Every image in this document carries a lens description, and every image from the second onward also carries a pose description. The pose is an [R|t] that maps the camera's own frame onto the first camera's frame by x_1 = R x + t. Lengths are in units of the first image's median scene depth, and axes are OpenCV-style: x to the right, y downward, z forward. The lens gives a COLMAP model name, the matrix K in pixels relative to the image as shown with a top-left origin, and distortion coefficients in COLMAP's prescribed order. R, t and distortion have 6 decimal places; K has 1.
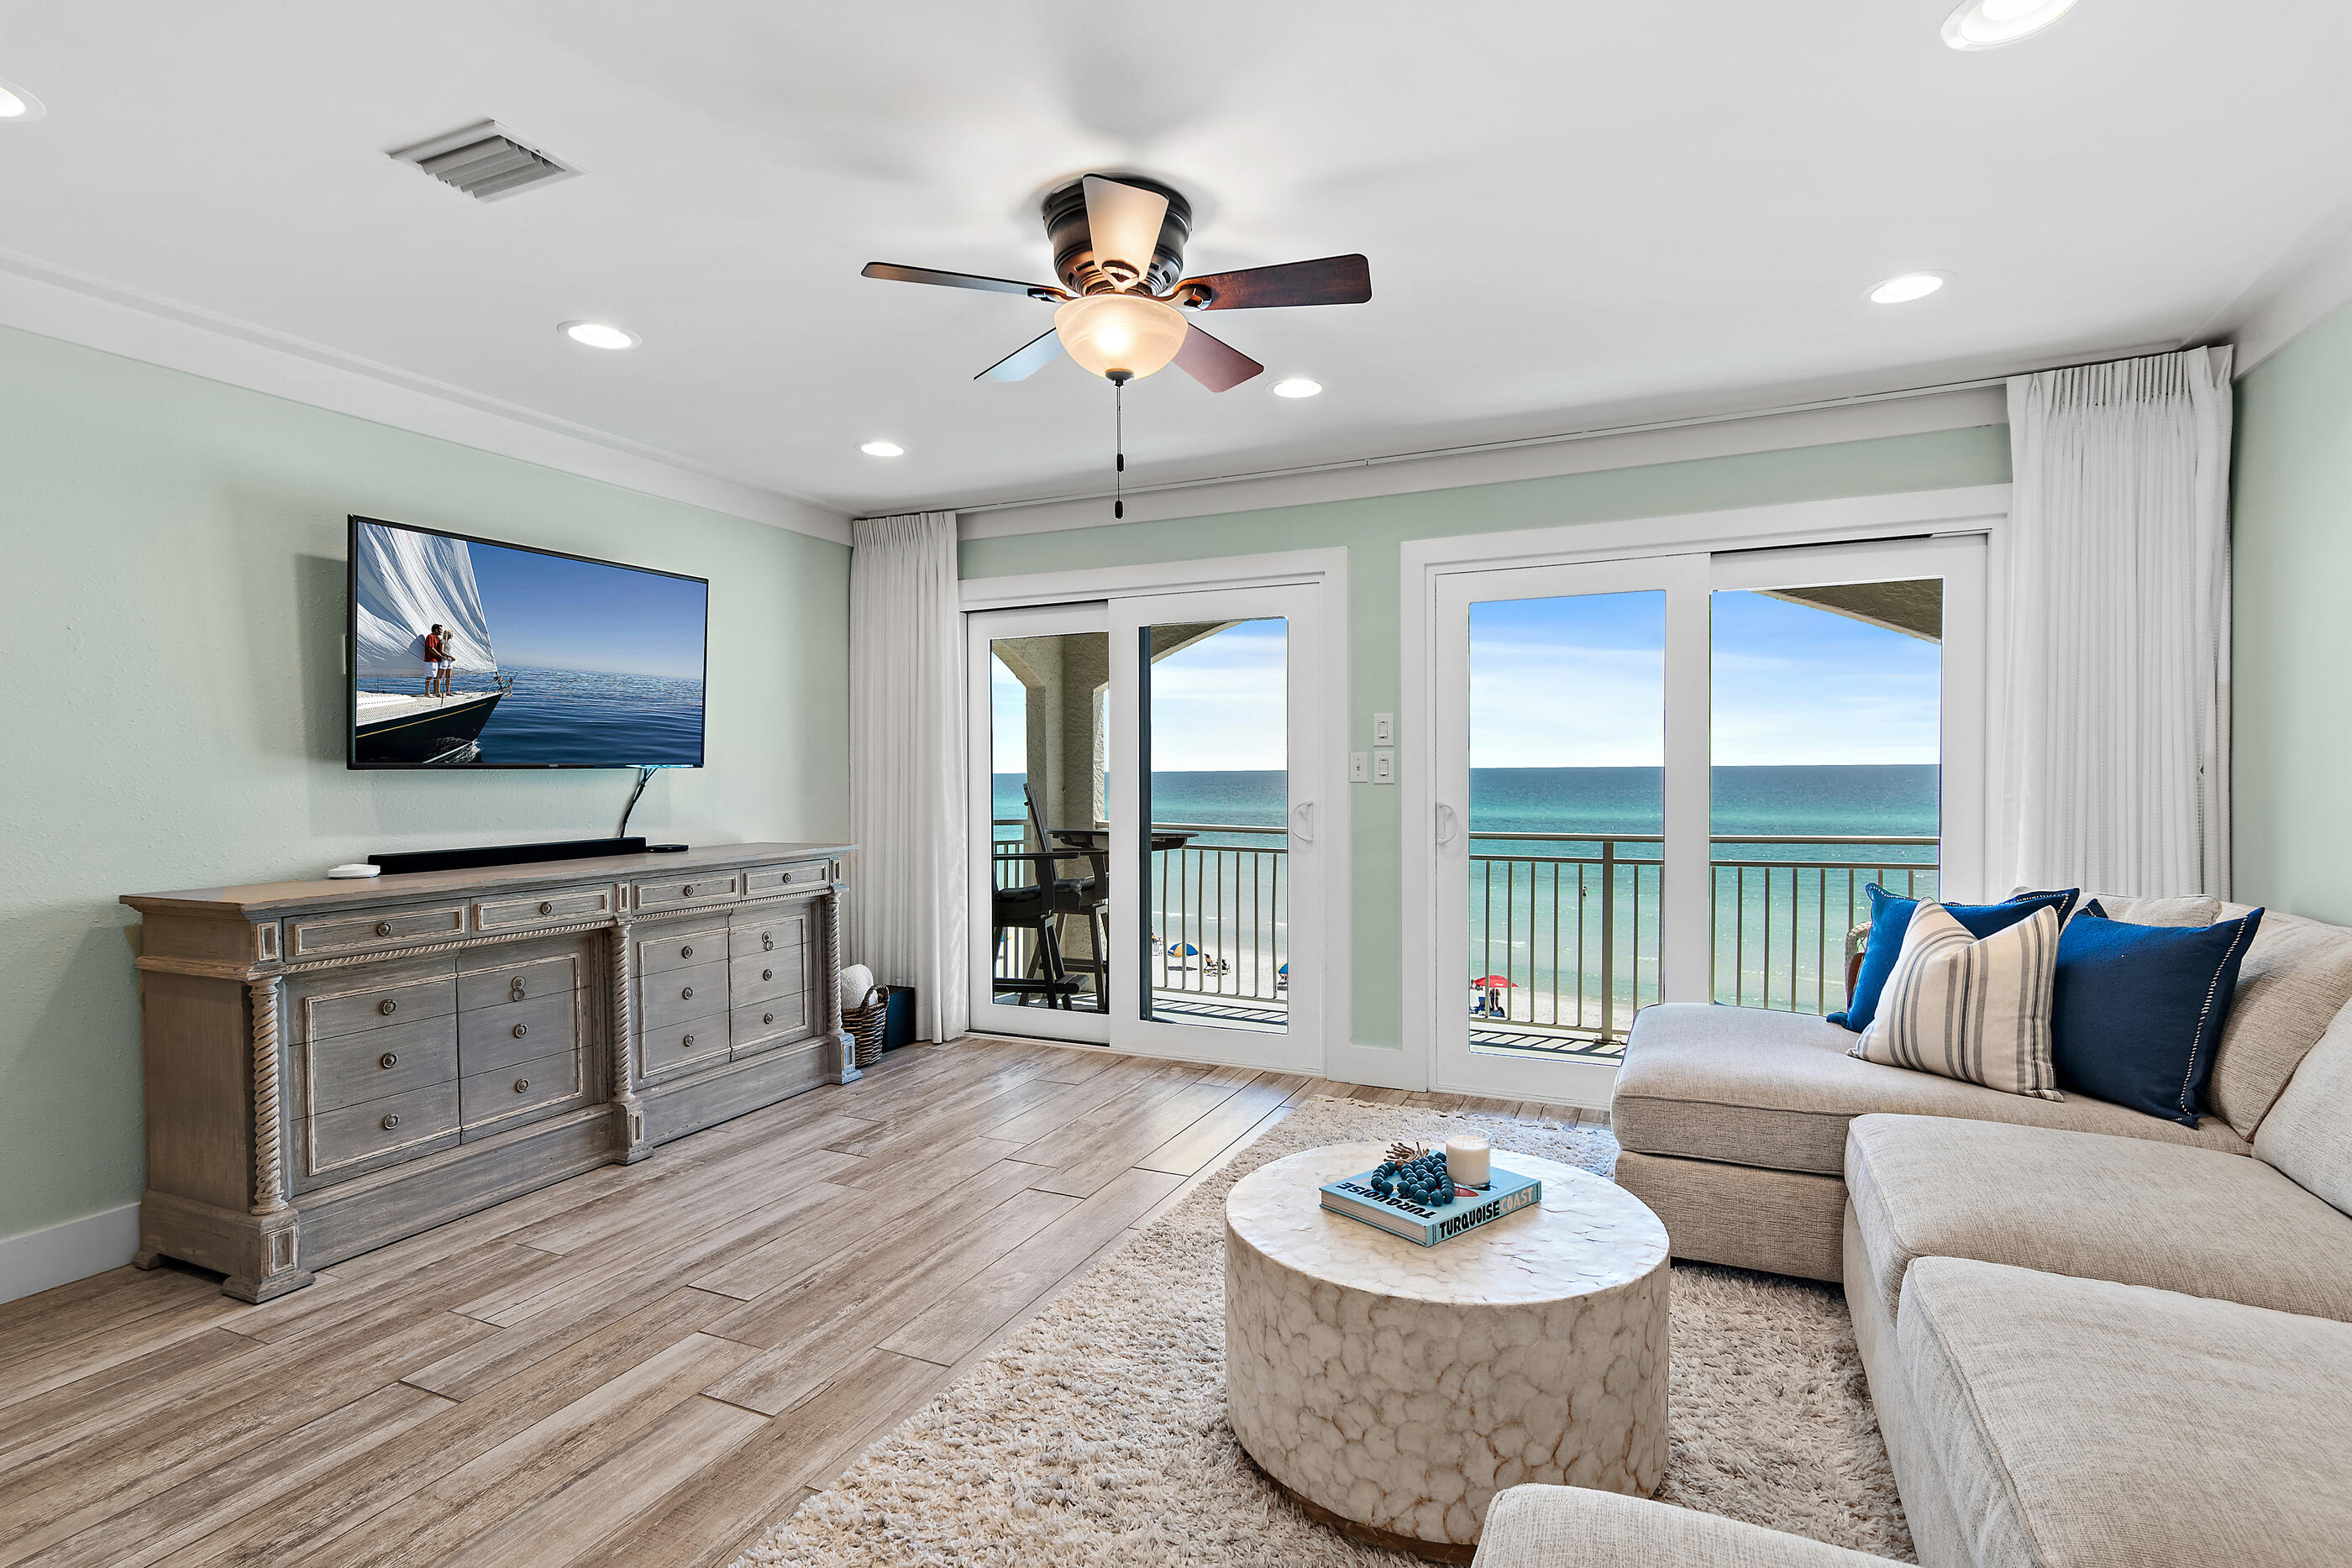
lens RADIAL K [[1145.4, 0, 1165.6], [0, 1145.4, 794.8], [0, 0, 1]] dist [0.001552, 0.000279]
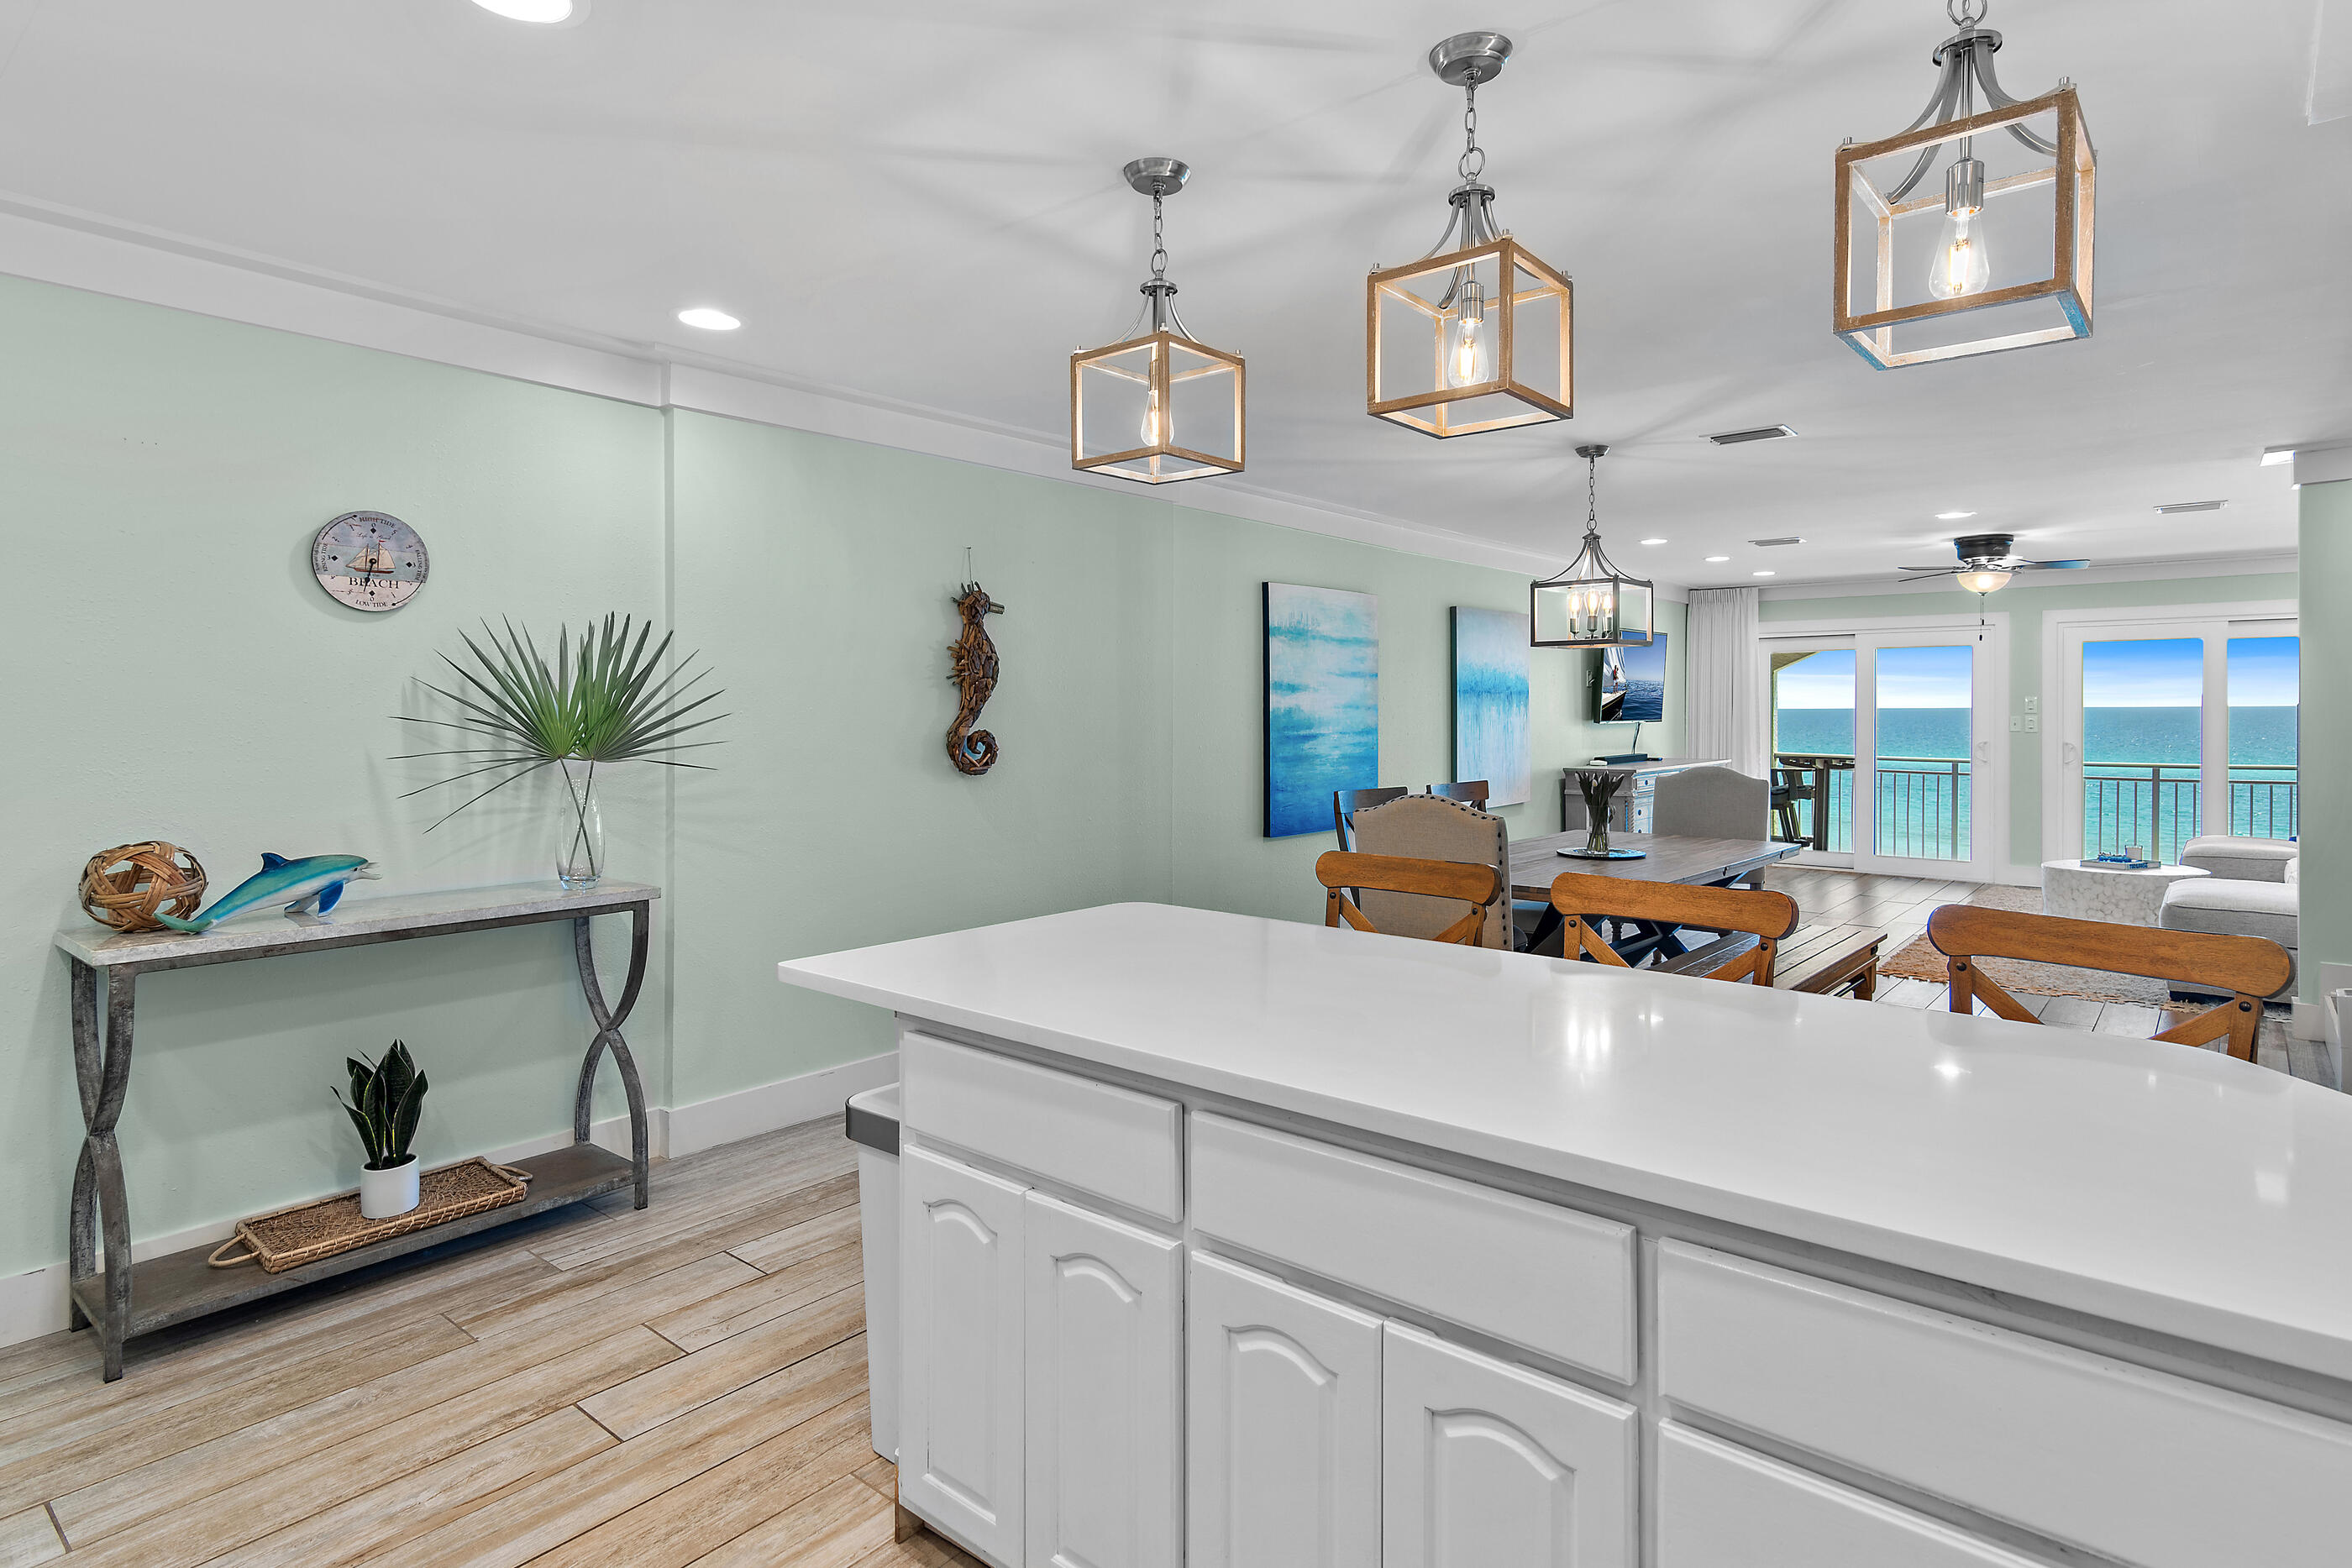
lens RADIAL K [[1222.1, 0, 1183.6], [0, 1222.1, 722.8], [0, 0, 1]] dist [0.000185, 0.000141]
pose [[0.964464, 0.007633, -0.264103, -0.782875], [-0.010619, 0.999895, -0.009881, 0.011971], [0.263999, 0.012334, 0.964444, -1.676935]]
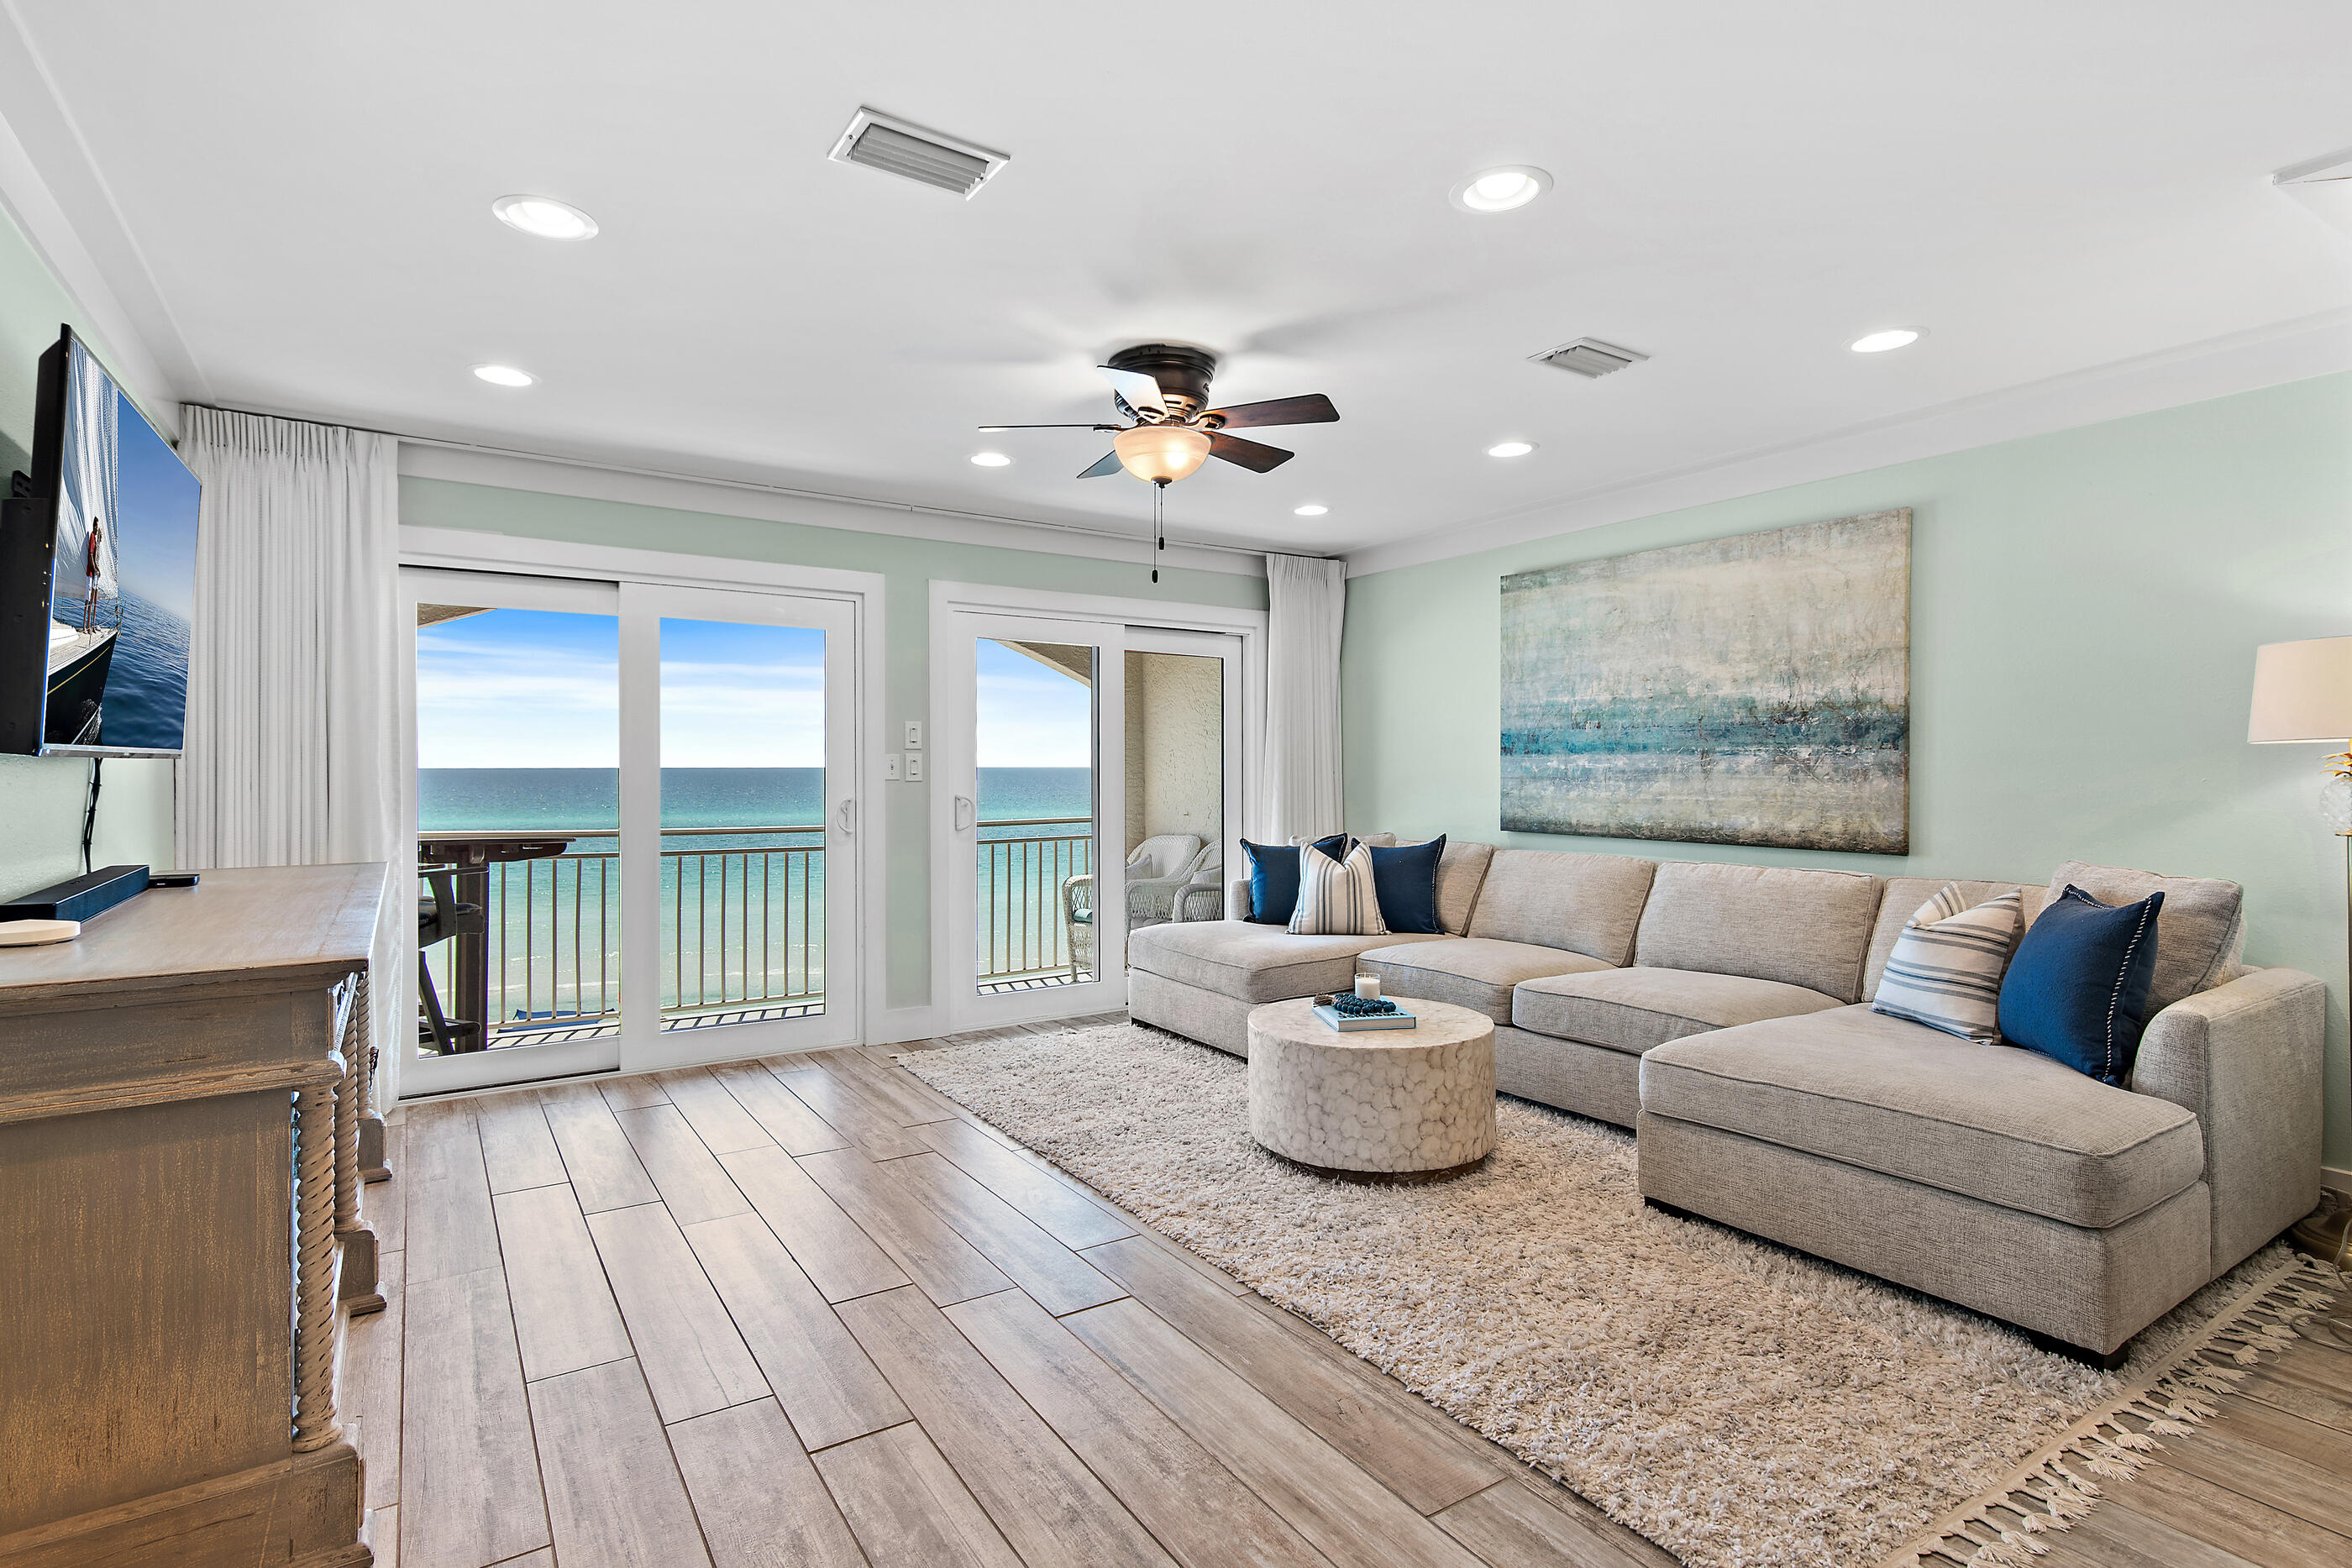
lens RADIAL K [[1139.2, 0, 1177.0], [0, 1139.2, 771.6], [0, 0, 1]] dist [0.001976, 0.001110]
pose [[0.514665, 0.005361, 0.857375, -0.798757], [0.013390, 0.999808, -0.014290, 0.001182], [-0.857287, 0.018835, 0.514495, 0.194222]]
